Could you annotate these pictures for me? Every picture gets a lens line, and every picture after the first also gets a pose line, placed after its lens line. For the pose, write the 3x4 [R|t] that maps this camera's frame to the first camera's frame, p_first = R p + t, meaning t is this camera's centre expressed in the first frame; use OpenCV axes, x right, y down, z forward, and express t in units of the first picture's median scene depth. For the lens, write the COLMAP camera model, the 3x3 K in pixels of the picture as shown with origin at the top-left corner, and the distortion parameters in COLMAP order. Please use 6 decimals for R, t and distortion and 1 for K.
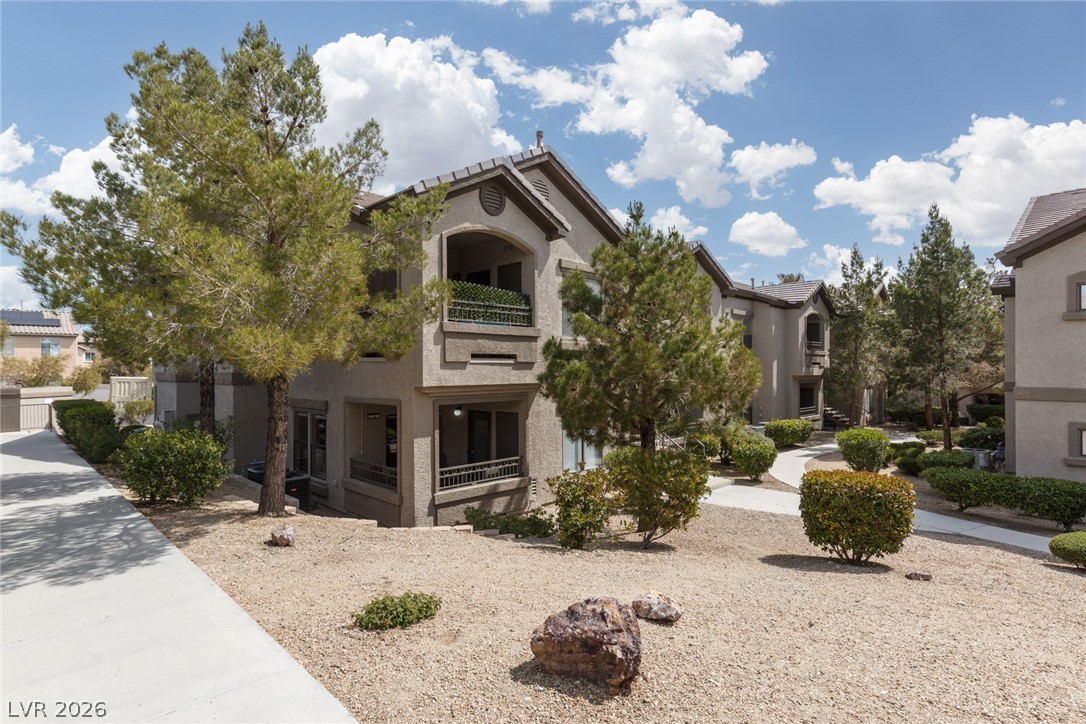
lens RADIAL K [[561.7, 0, 541.6], [0, 561.7, 366.1], [0, 0, 1]] dist [-0.004584, -0.000208]
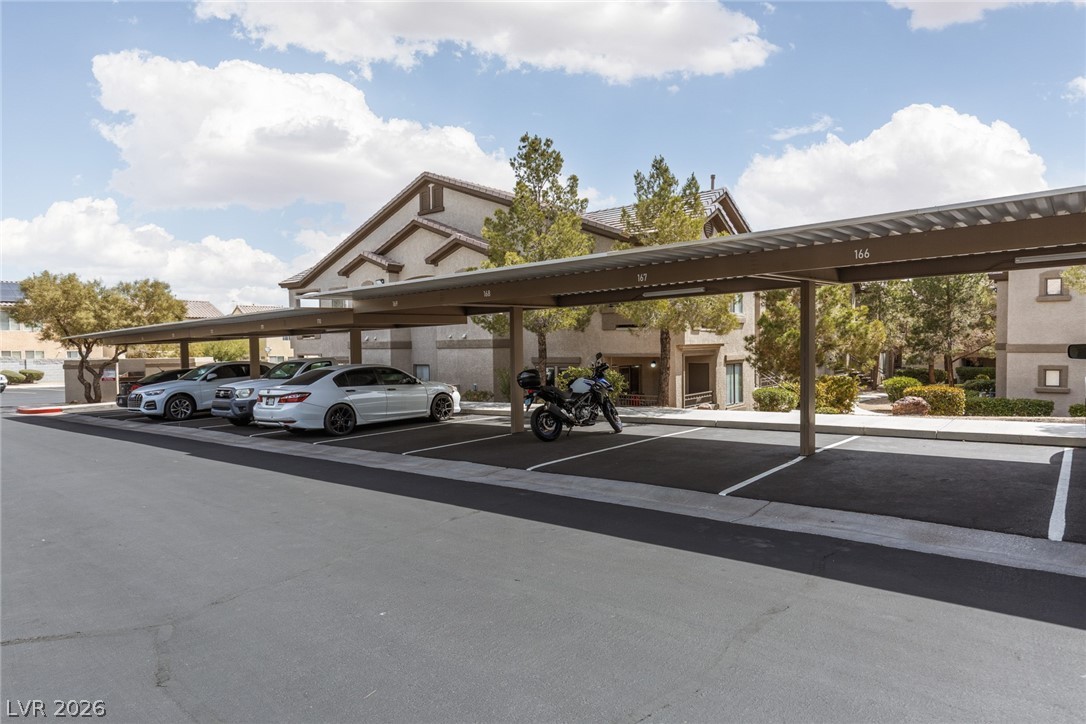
lens RADIAL K [[645.5, 0, 543.0], [0, 645.5, 362.0], [0, 0, 1]] dist [0.002232, -0.000070]
pose [[0.995145, -0.011015, 0.097799, -0.632977], [0.007382, 0.999272, 0.037429, 0.009736], [-0.098140, -0.036525, 0.994502, -0.682251]]
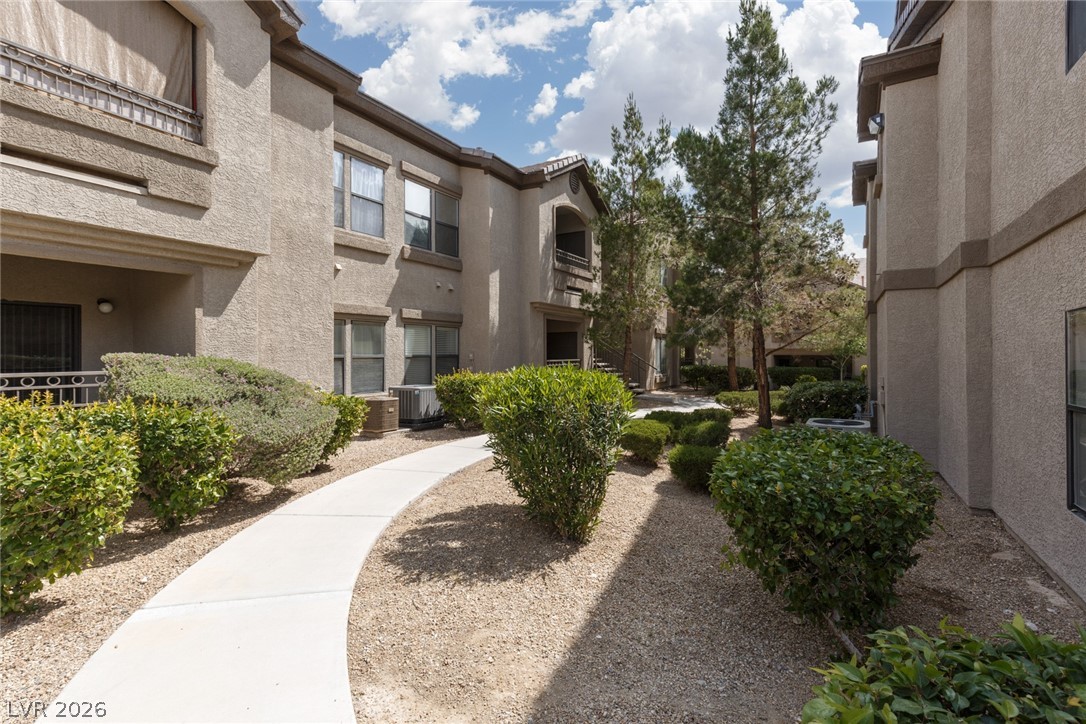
lens RADIAL K [[509.0, 0, 544.3], [0, 509.0, 352.7], [0, 0, 1]] dist [0.001573, 0.000247]
pose [[0.966411, 0.000564, 0.257001, 0.653631], [-0.001253, 0.999996, 0.002515, 0.136724], [-0.256999, -0.002753, 0.966408, 0.970352]]
